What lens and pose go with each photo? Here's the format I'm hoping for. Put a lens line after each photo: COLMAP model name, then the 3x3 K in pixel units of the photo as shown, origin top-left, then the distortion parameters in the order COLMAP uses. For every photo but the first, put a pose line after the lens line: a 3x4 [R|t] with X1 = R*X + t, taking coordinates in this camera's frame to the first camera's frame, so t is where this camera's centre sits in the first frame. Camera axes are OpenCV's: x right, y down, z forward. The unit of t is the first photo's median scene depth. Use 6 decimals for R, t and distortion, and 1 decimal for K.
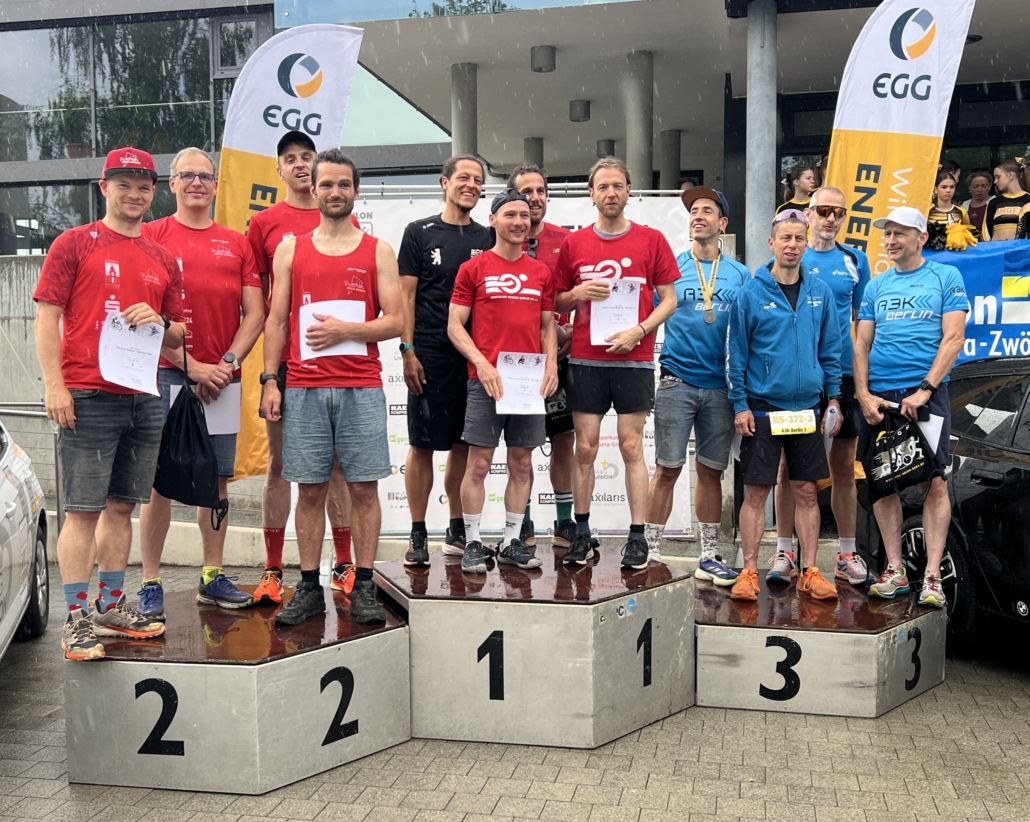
lens RADIAL K [[1163.9, 0, 513.0], [0, 1163.9, 439.2], [0, 0, 1]] dist [0.032087, 0.000000]
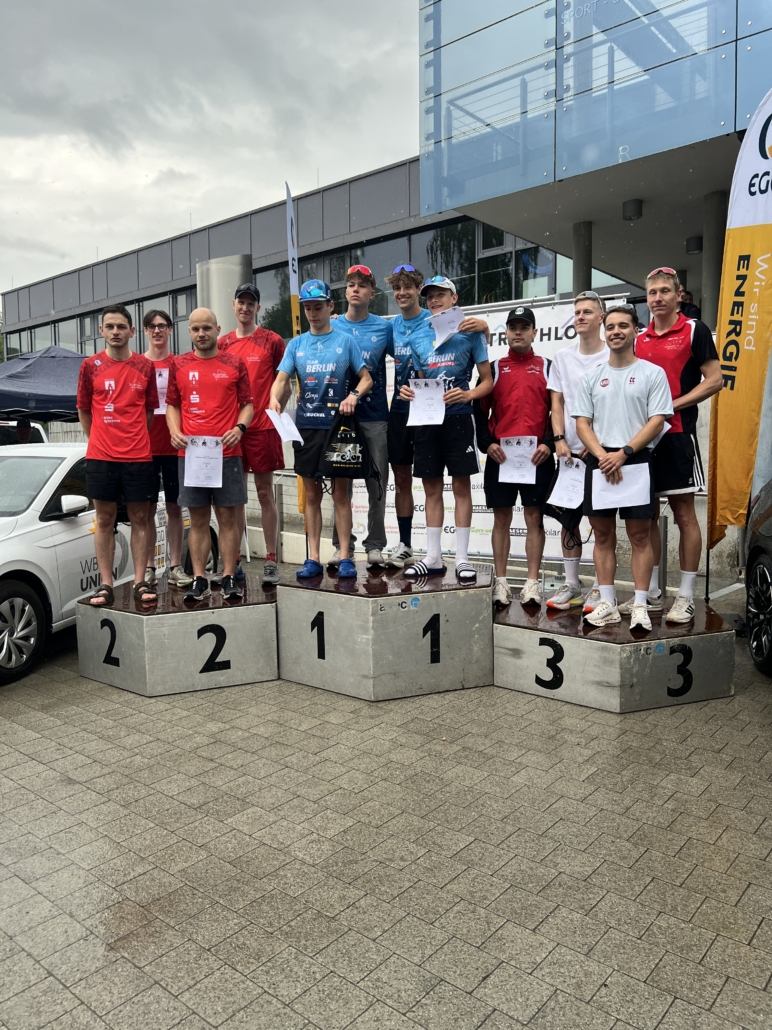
lens RADIAL K [[776.5, 0, 383.7], [0, 776.5, 512.6], [0, 0, 1]] dist [0.031127, -0.057009]
pose [[0.879390, 0.025974, -0.475392, 0.483374], [-0.019679, 0.999640, 0.018215, 0.022495], [0.475694, -0.006663, 0.879585, 0.184507]]
